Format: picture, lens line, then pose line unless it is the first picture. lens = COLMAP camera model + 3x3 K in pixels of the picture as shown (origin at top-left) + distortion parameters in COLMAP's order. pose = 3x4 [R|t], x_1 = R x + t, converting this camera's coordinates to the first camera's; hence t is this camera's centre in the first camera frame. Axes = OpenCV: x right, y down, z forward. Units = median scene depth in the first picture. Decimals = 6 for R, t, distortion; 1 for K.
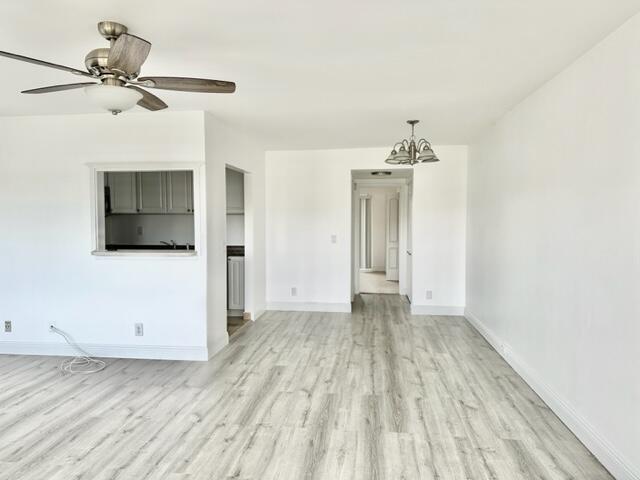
lens RADIAL K [[449.6, 0, 316.4], [0, 449.6, 241.6], [0, 0, 1]] dist [0.006076, -0.002647]
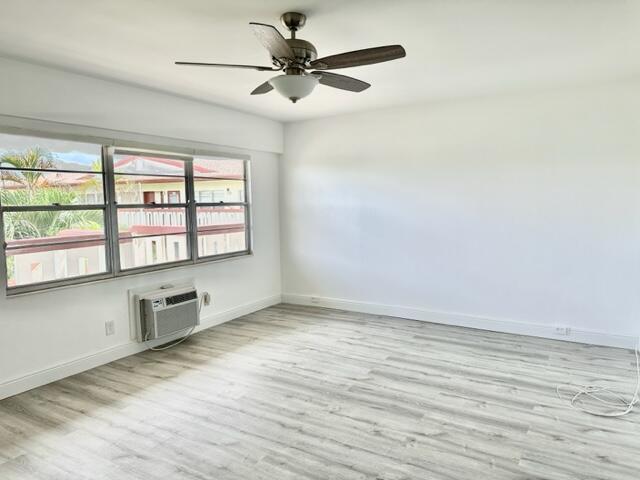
lens RADIAL K [[449.6, 0, 319.8], [0, 449.6, 241.2], [0, 0, 1]] dist [0.006076, -0.002647]
pose [[-0.403762, 0.088204, -0.910602, 0.401466], [-0.036879, 0.992963, 0.112534, -0.054257], [0.914120, 0.079019, -0.397668, 1.191907]]
